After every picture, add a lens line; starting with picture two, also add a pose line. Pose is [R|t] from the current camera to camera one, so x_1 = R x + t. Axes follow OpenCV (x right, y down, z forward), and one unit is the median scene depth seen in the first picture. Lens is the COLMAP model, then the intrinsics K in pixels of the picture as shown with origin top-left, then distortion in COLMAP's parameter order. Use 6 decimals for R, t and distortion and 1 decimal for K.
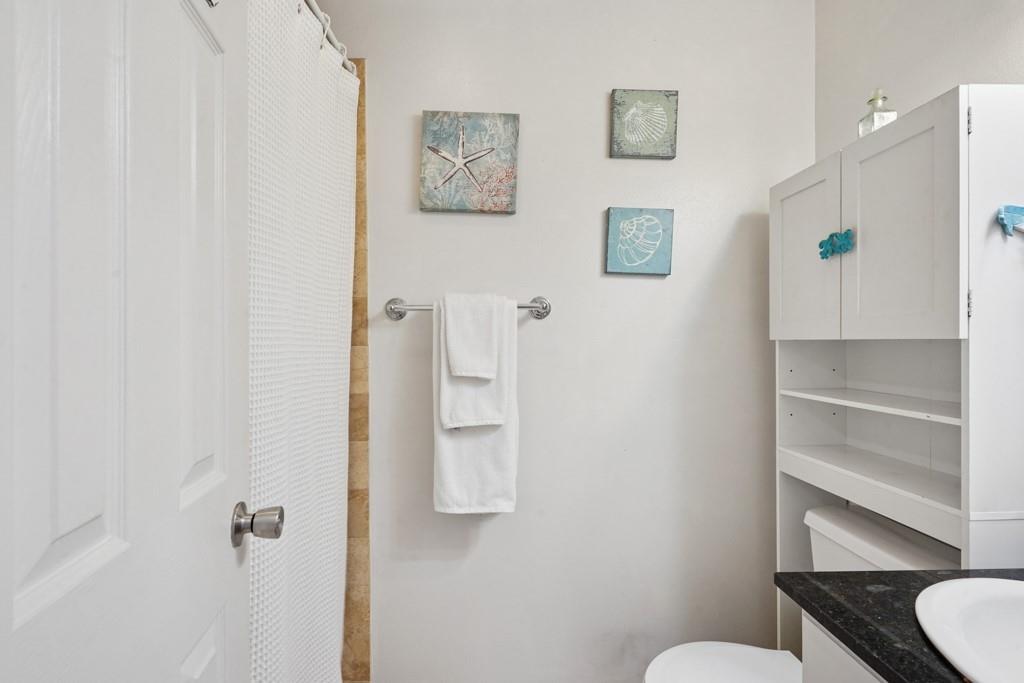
lens RADIAL K [[500.2, 0, 505.7], [0, 500.2, 343.8], [0, 0, 1]] dist [0.012083, -0.007901]
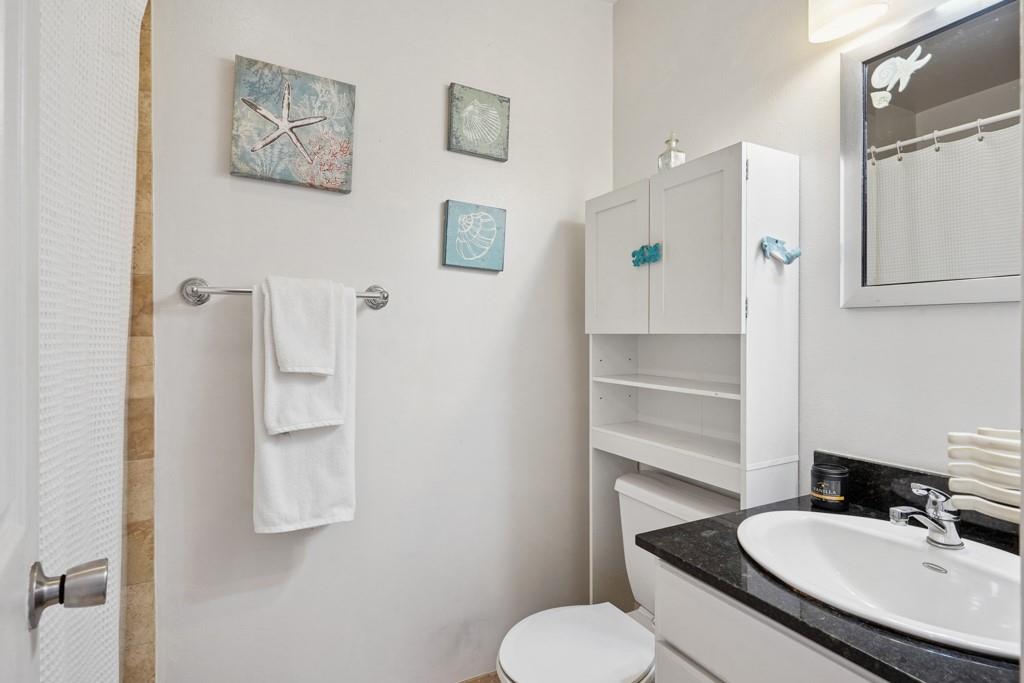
lens RADIAL K [[500.2, 0, 512.5], [0, 500.2, 336.2], [0, 0, 1]] dist [0.012083, -0.007901]
pose [[0.897114, 0.007039, 0.441744, -0.126279], [-0.006458, 0.999975, -0.002820, 0.002094], [-0.441753, -0.000323, 0.897137, 0.049790]]
